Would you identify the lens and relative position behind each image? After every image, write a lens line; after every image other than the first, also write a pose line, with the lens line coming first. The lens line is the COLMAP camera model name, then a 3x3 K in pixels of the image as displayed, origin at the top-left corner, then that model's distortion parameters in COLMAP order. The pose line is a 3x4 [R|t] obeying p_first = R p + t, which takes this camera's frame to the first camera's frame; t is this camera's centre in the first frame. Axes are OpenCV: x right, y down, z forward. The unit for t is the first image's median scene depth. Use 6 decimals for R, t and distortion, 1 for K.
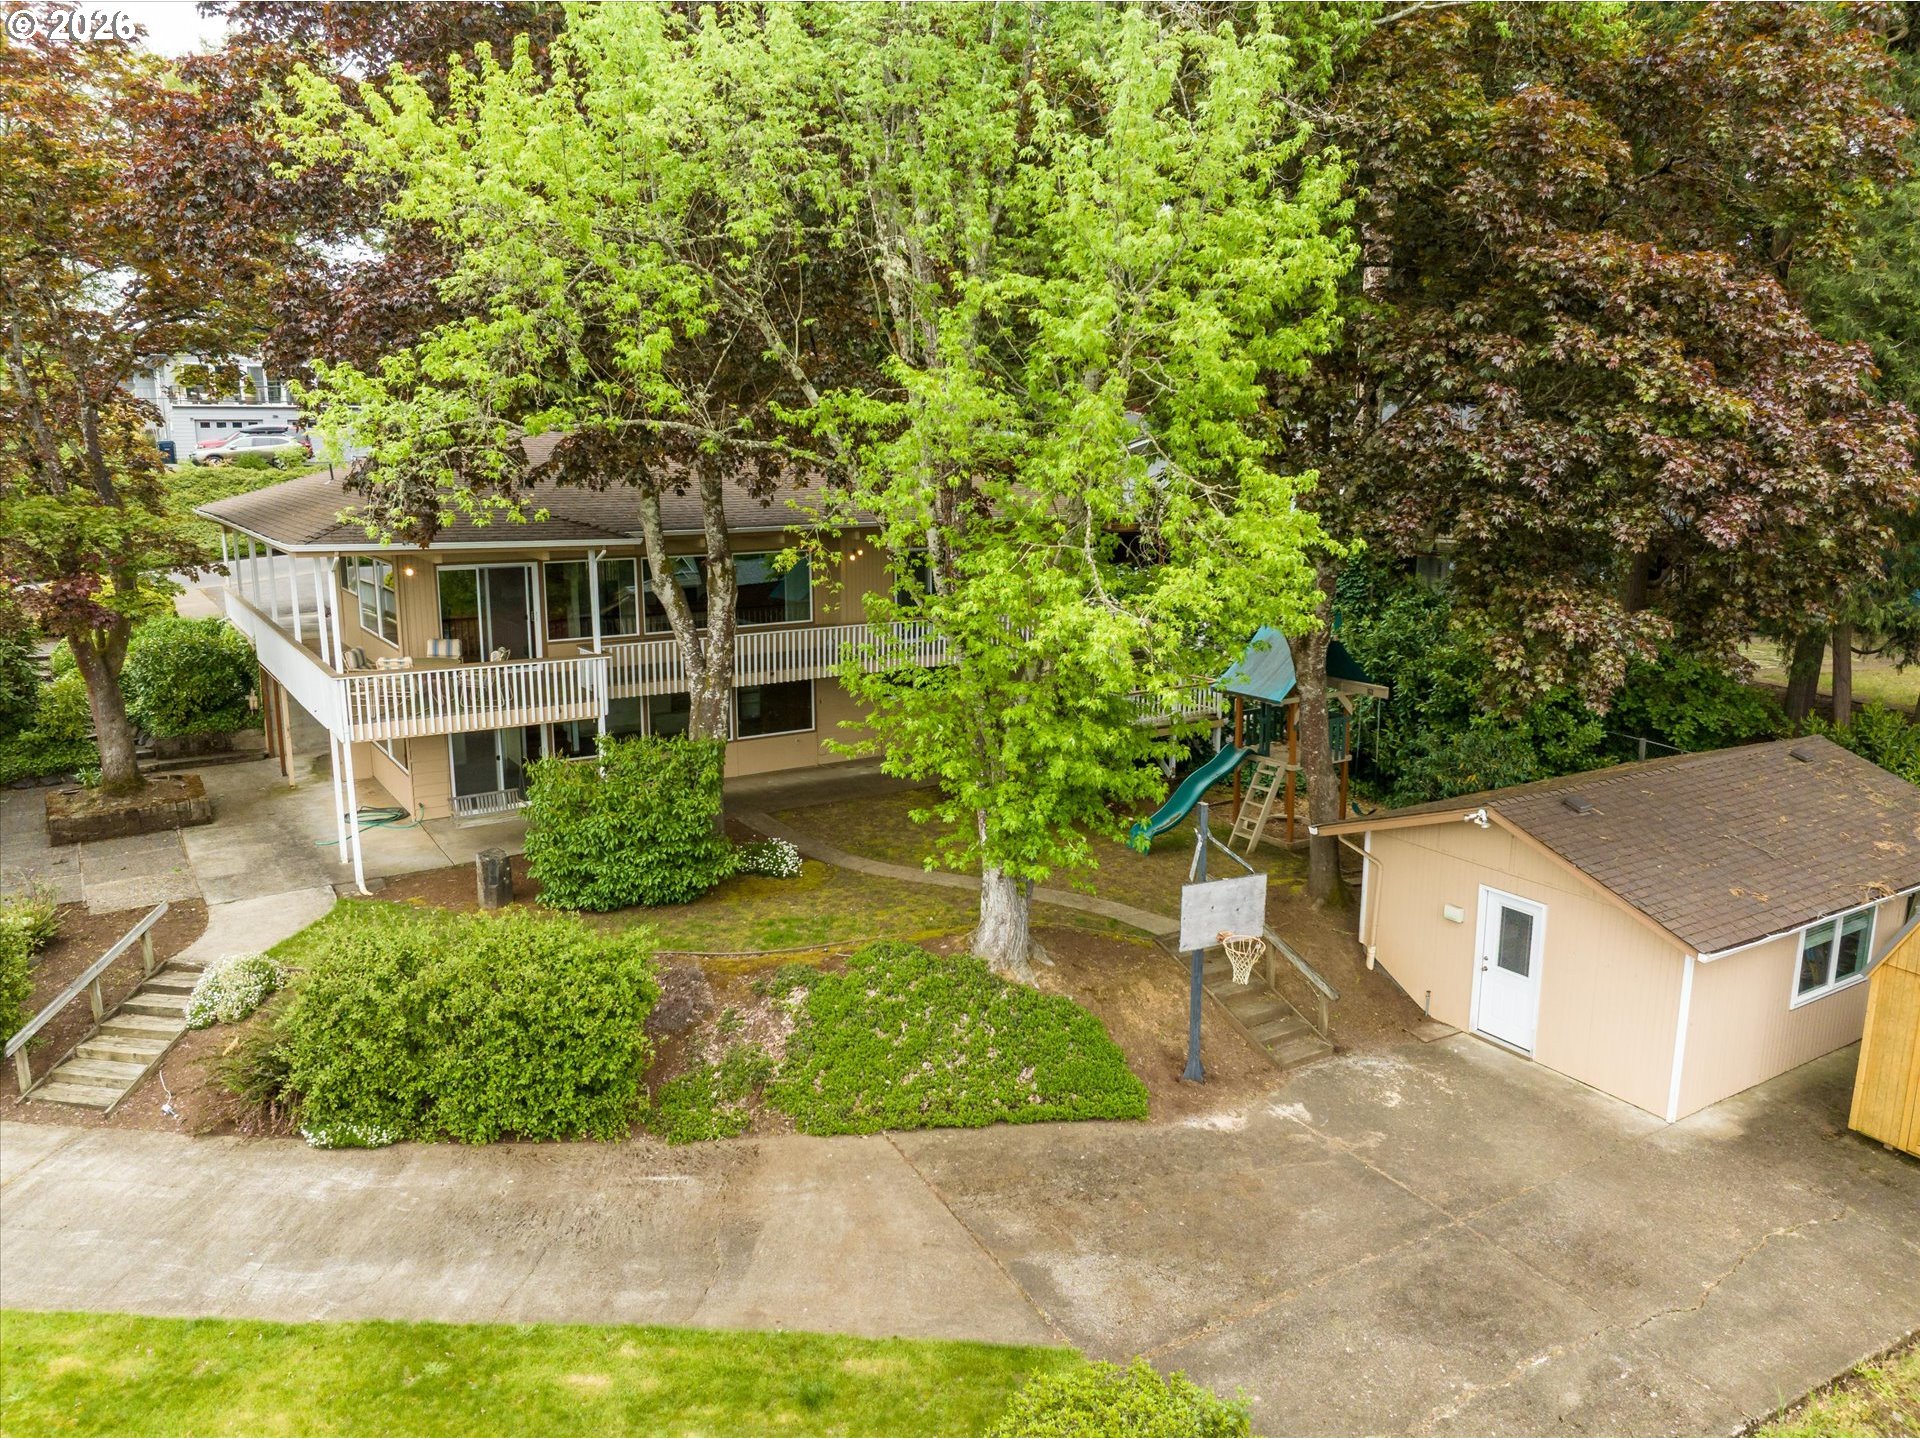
lens RADIAL K [[1306.9, 0, 922.2], [0, 1306.9, 723.7], [0, 0, 1]] dist [-0.000832, 0.001920]
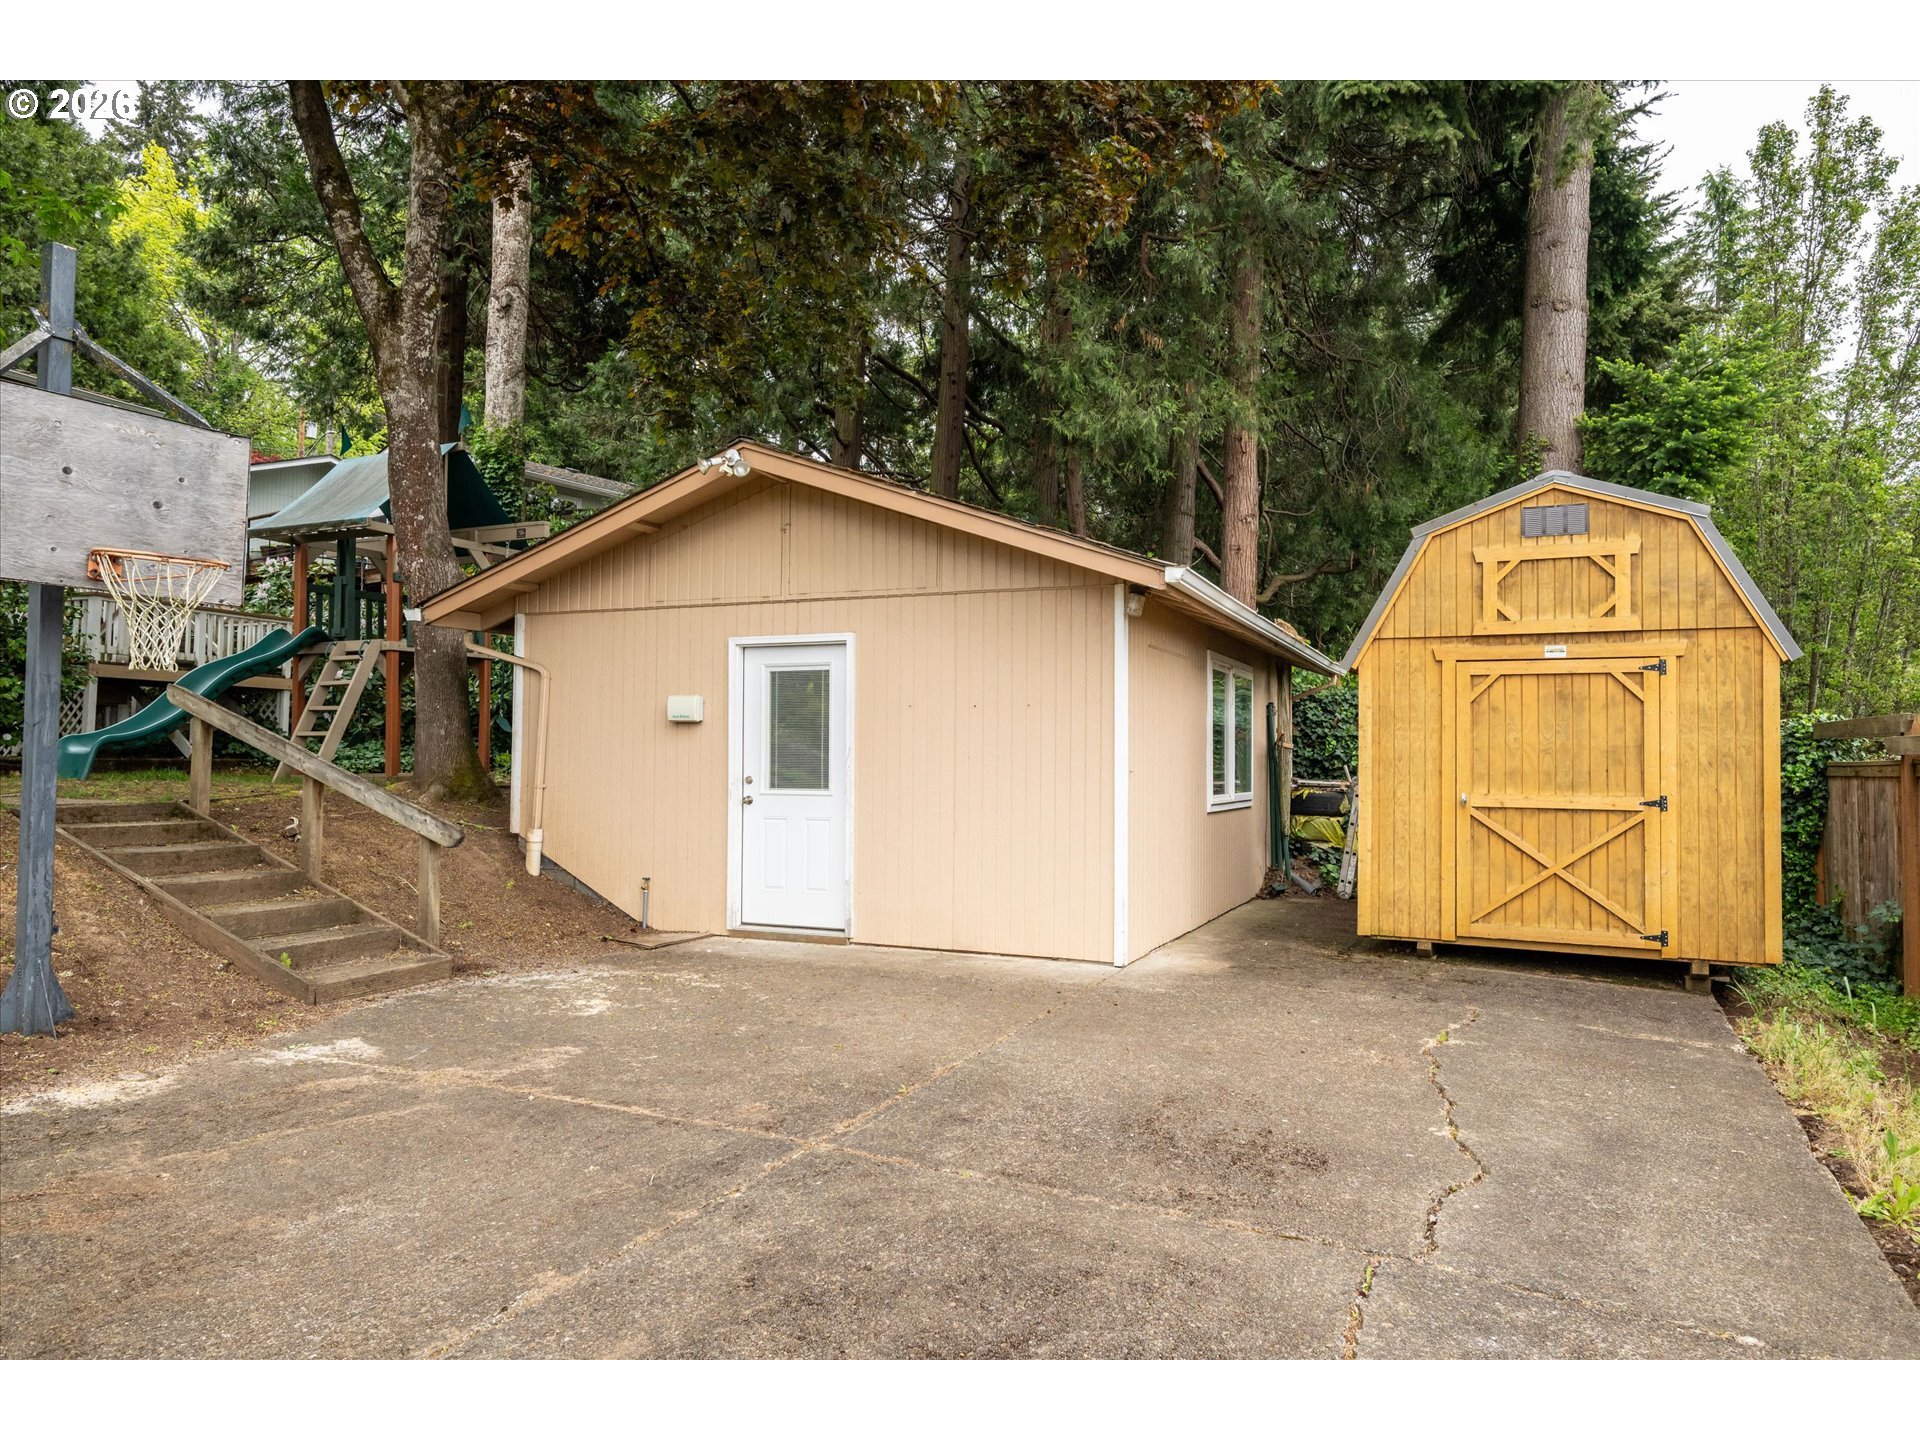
lens RADIAL K [[1306.9, 0, 922.2], [0, 1306.9, 723.7], [0, 0, 1]] dist [-0.000832, 0.001920]
pose [[0.815439, 0.028771, 0.578128, 0.193595], [0.095567, 0.978366, -0.183484, 0.272549], [-0.570900, 0.204870, 0.795048, 0.564880]]
